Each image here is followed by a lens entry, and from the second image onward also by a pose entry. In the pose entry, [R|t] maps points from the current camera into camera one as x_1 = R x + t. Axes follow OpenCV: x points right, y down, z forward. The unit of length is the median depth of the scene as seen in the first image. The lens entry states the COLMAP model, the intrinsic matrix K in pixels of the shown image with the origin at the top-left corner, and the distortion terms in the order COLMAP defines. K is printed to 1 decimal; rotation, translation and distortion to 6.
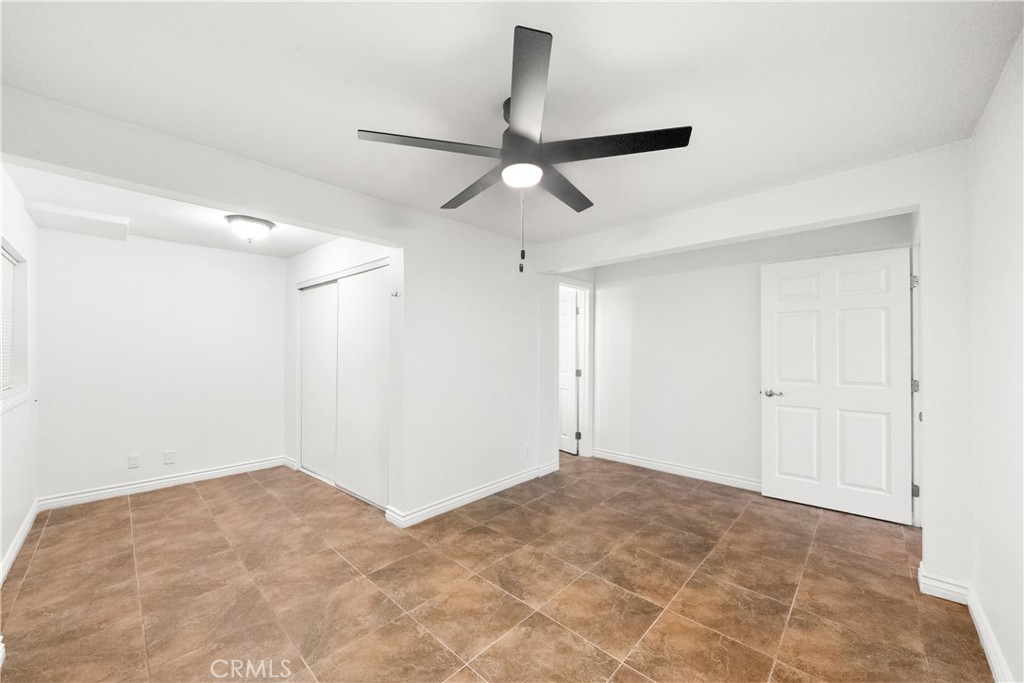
lens RADIAL K [[362.1, 0, 508.1], [0, 362.1, 346.0], [0, 0, 1]] dist [-0.001839, -0.000097]
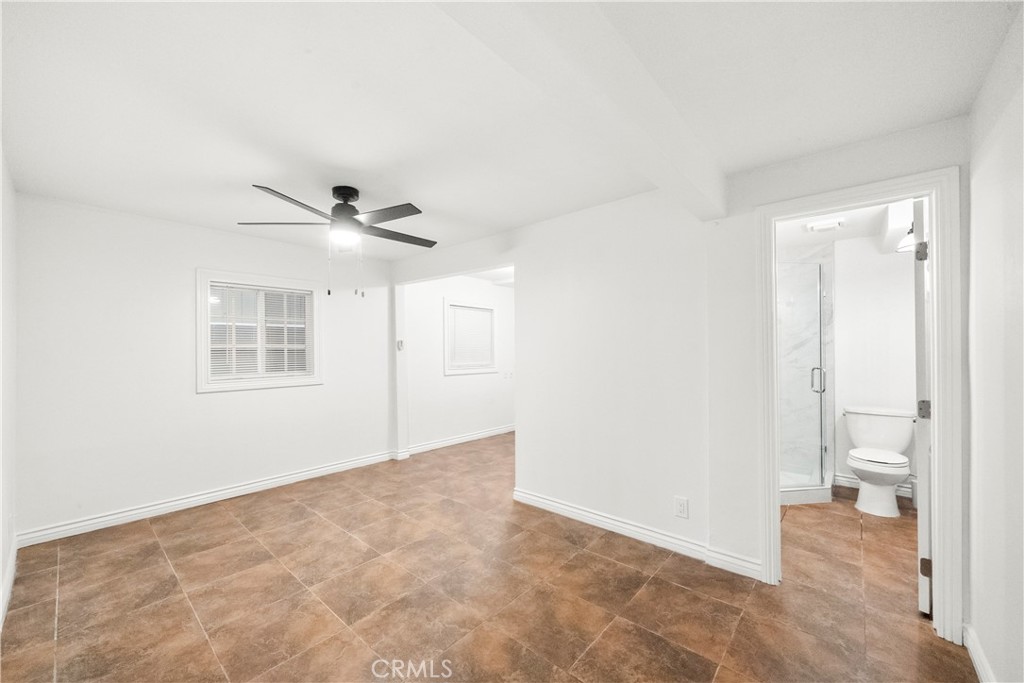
lens RADIAL K [[362.1, 0, 508.1], [0, 362.1, 346.0], [0, 0, 1]] dist [-0.001839, -0.000097]
pose [[0.109462, -0.010448, -0.993936, 1.135932], [0.011905, 0.999887, -0.009199, -0.004401], [0.993920, -0.010826, 0.109574, 1.042814]]
